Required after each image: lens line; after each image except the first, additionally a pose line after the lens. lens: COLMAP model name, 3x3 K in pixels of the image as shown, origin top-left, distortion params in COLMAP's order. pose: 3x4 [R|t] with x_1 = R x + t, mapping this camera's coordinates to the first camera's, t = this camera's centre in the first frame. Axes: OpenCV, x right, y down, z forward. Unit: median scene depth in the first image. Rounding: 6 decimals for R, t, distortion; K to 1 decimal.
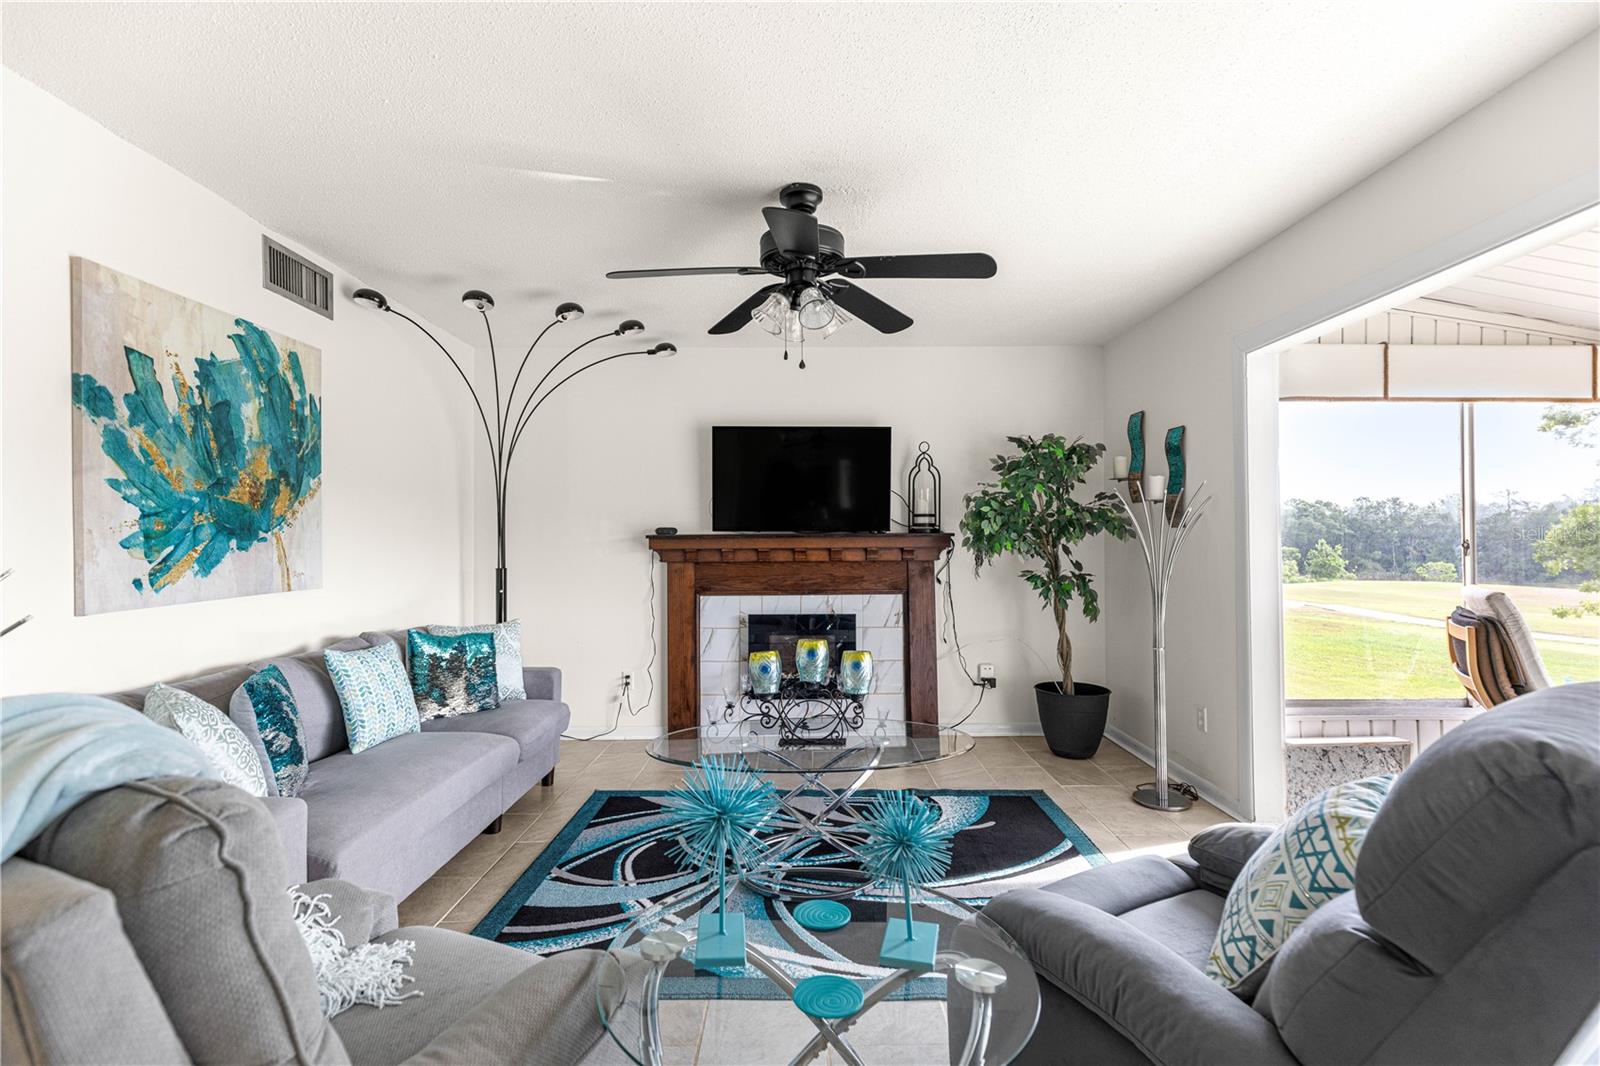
lens RADIAL K [[728.2, 0, 803.0], [0, 728.2, 534.4], [0, 0, 1]] dist [0.010668, -0.002377]
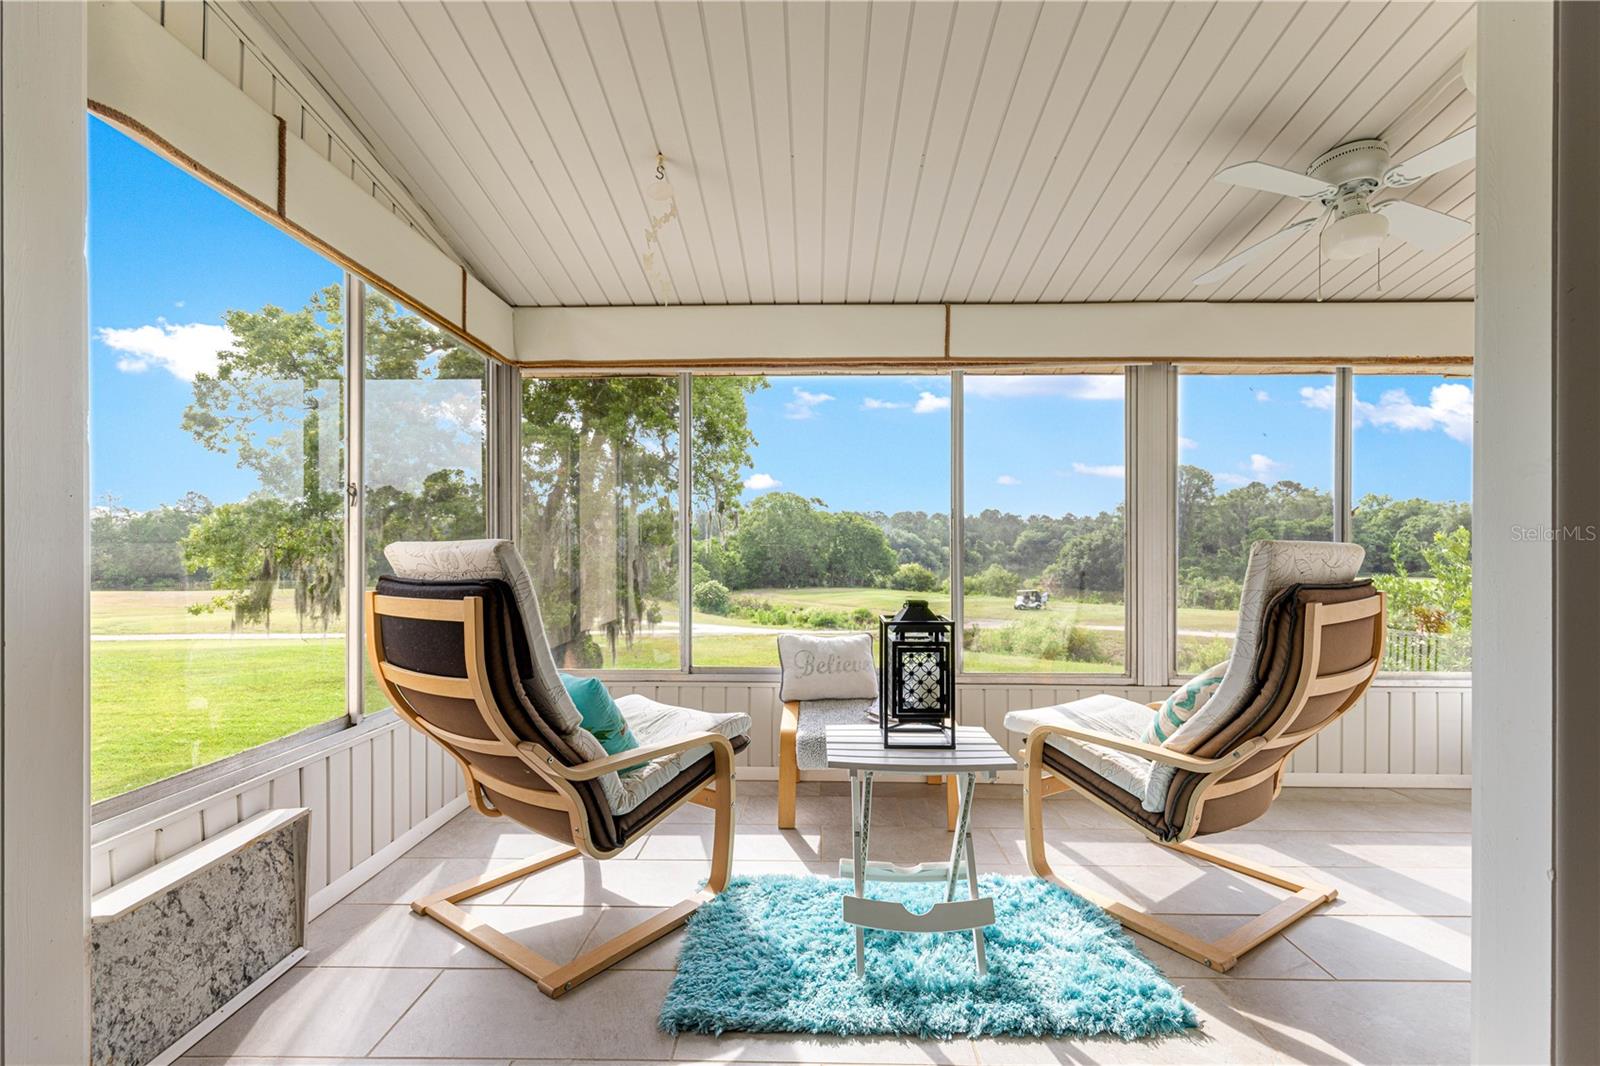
lens RADIAL K [[728.2, 0, 825.9], [0, 728.2, 543.7], [0, 0, 1]] dist [0.010668, -0.002377]
pose [[0.028747, 0.009156, 0.999545, 0.224671], [-0.012008, 0.999889, -0.008813, 0.062080], [-0.999515, -0.011750, 0.028854, 0.516405]]
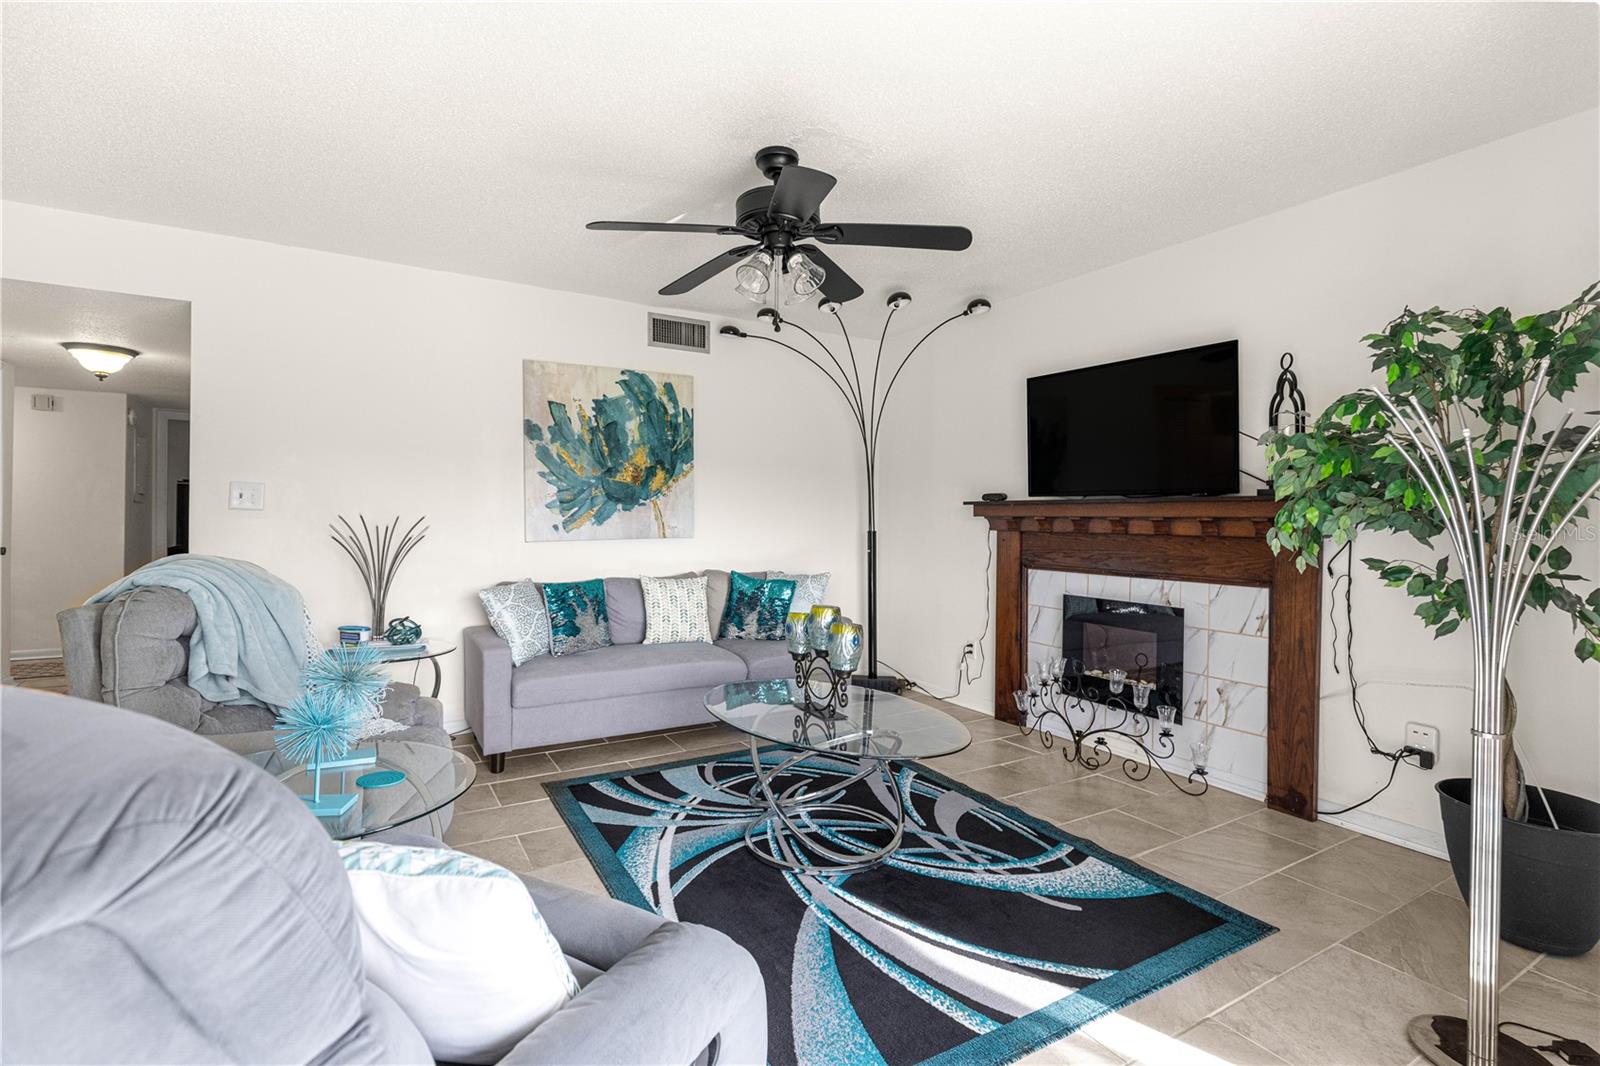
lens RADIAL K [[728.2, 0, 765.8], [0, 728.2, 519.8], [0, 0, 1]] dist [0.010668, -0.002377]
pose [[0.502136, 0.014715, -0.864664, 0.656380], [0.000727, 0.999848, 0.017438, 0.010989], [0.864789, -0.009385, 0.502049, 0.366220]]
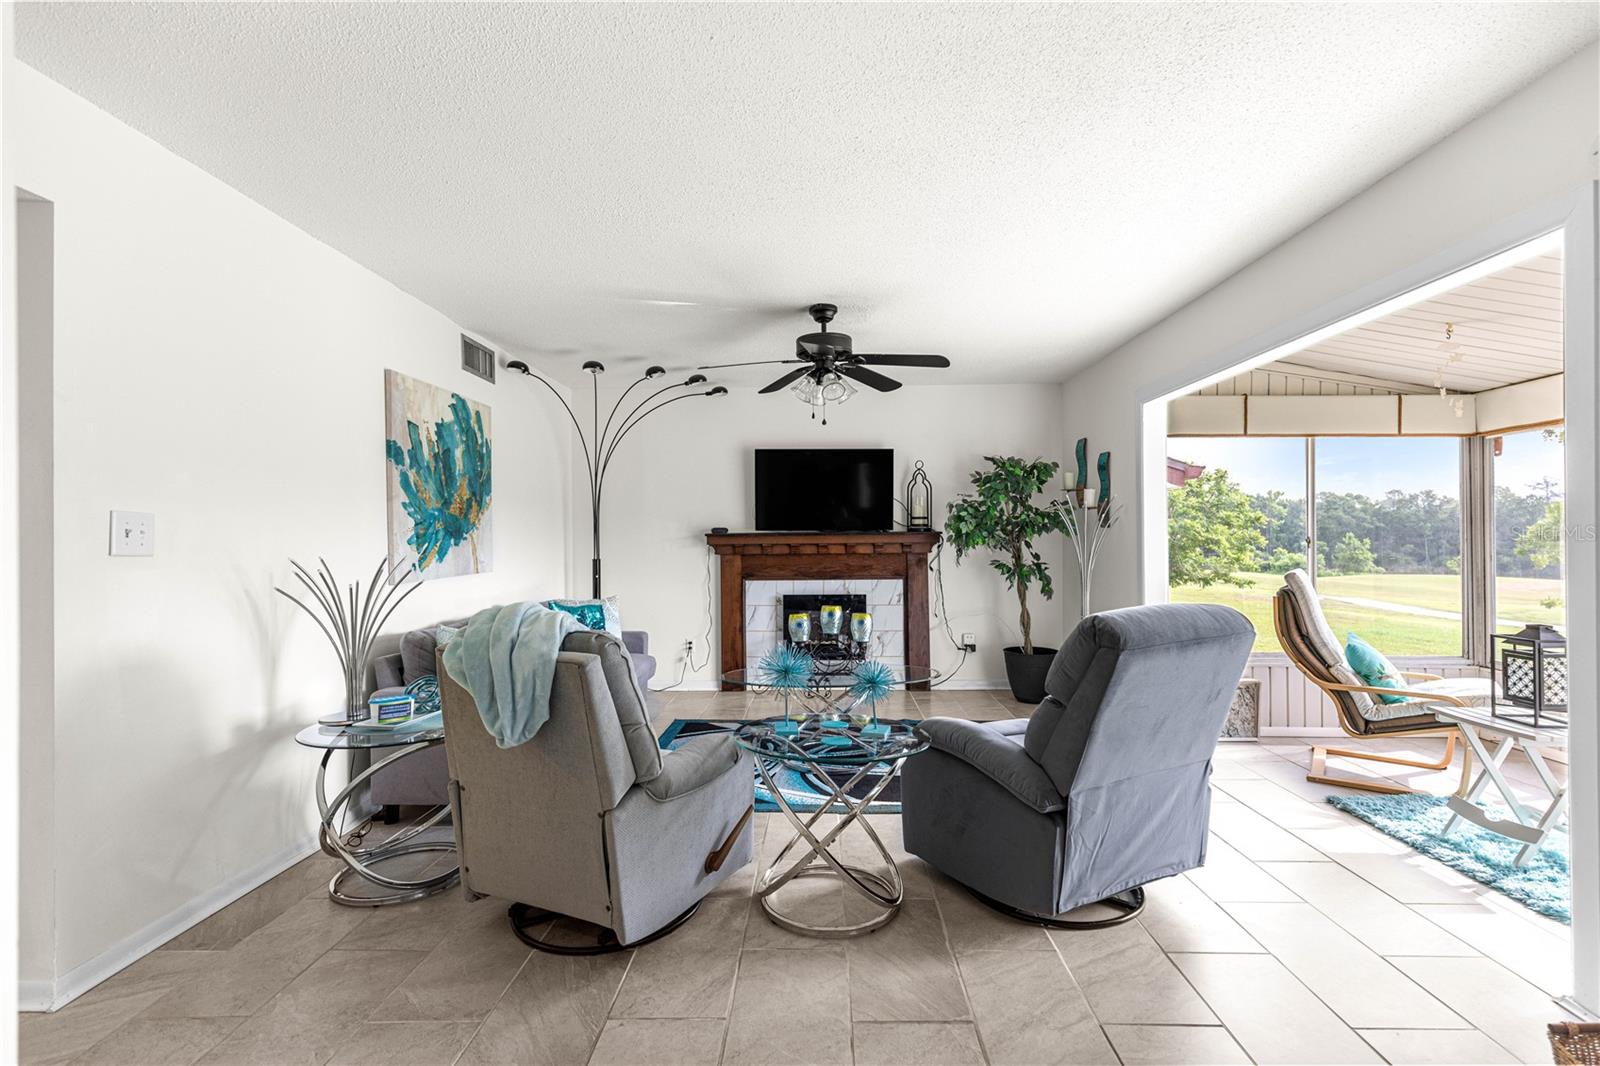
lens RADIAL K [[728.2, 0, 793.6], [0, 728.2, 540.4], [0, 0, 1]] dist [0.010668, -0.002377]
pose [[0.999023, -0.001910, -0.044144, 0.001350], [0.002599, 0.999876, 0.015558, -0.008960], [0.044109, -0.015658, 0.998904, -0.394509]]
